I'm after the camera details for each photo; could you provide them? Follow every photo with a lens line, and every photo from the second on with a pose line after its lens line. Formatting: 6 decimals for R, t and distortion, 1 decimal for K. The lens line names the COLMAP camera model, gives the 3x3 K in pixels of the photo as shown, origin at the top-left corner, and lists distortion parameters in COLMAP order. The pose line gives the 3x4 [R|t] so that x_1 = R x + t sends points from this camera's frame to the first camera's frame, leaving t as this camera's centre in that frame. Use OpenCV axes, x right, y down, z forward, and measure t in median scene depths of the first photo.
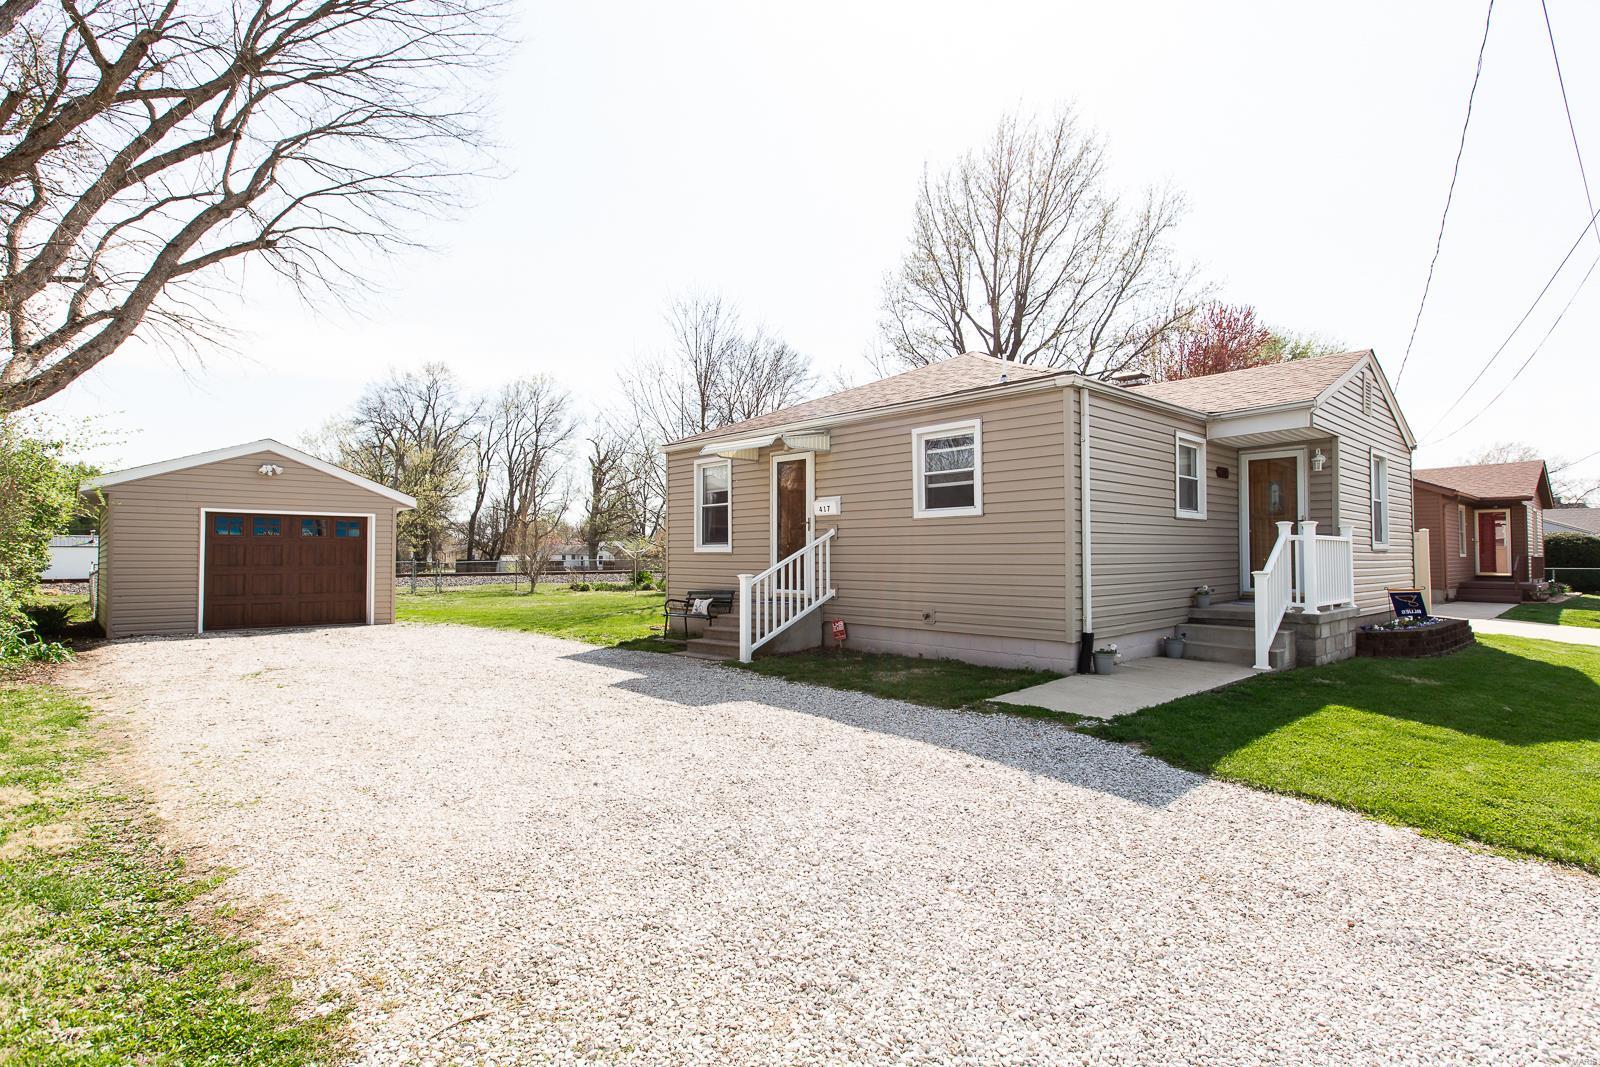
lens RADIAL K [[796.7, 0, 800.0], [0, 796.7, 533.5], [0, 0, 1]] dist [-0.002645, -0.001454]
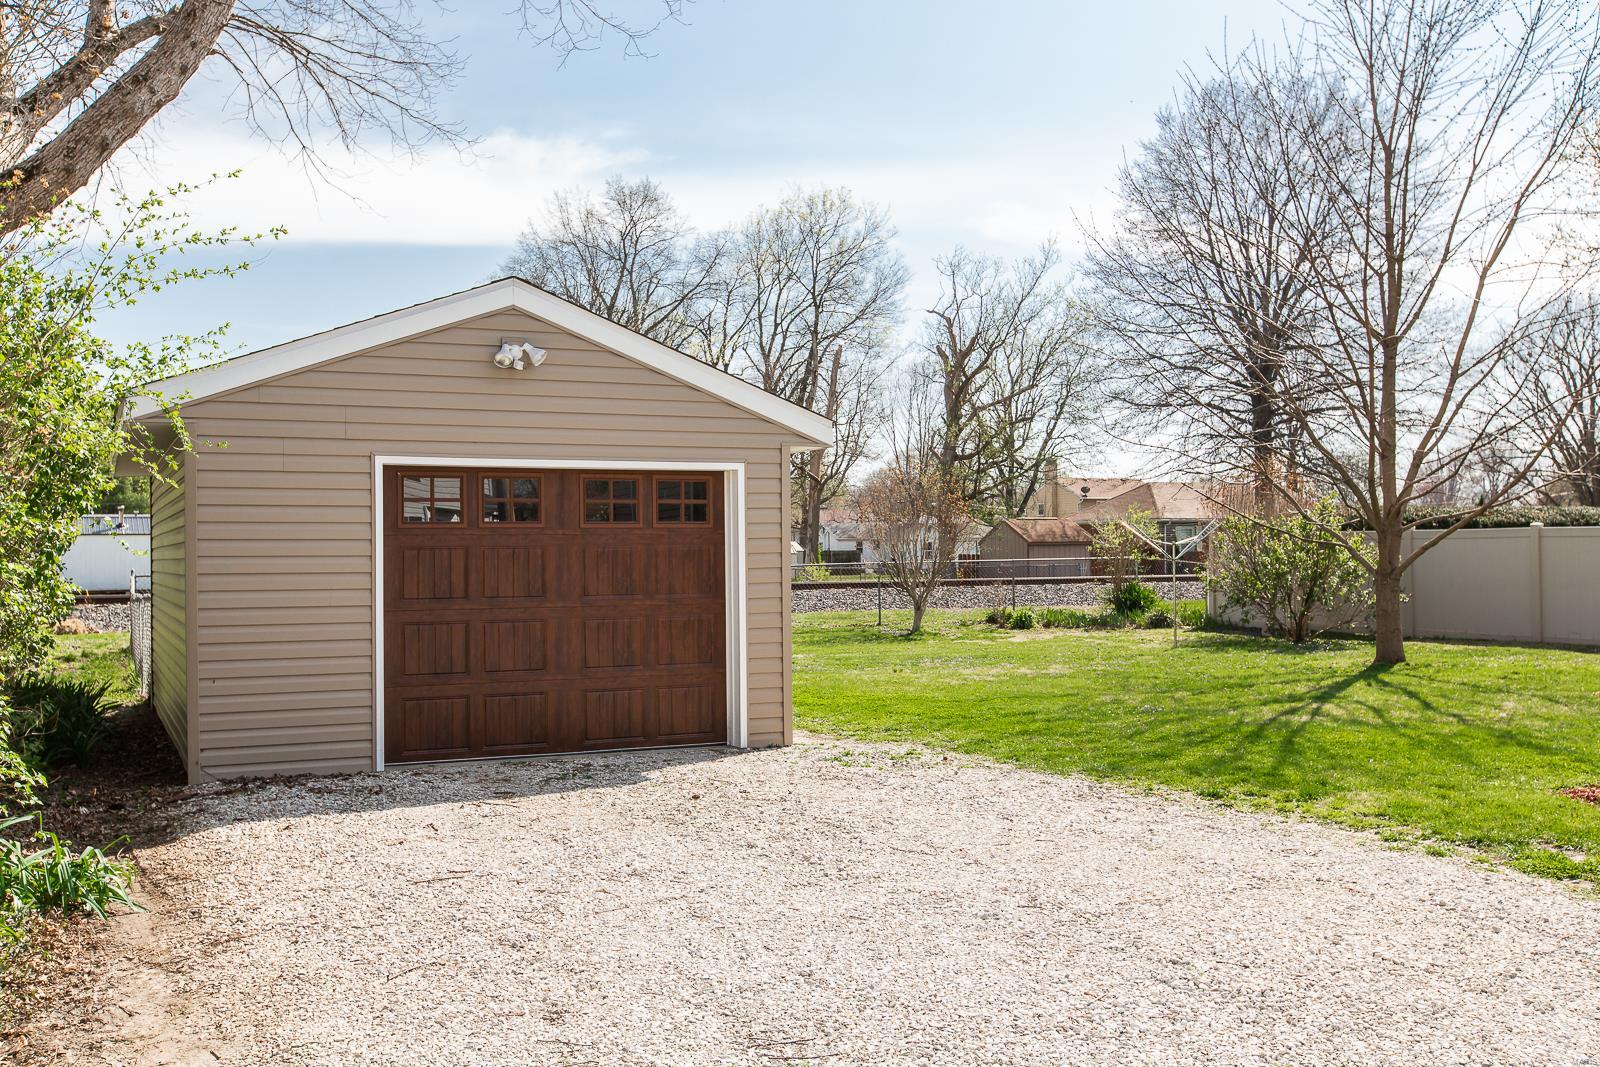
lens RADIAL K [[1507.3, 0, 800.0], [0, 1507.3, 533.5], [0, 0, 1]] dist [-0.006182, 0.008927]
pose [[0.955061, -0.006624, -0.296336, -0.322730], [0.013988, 0.999644, 0.022739, -0.007501], [0.296080, -0.025862, 0.954813, 0.337561]]
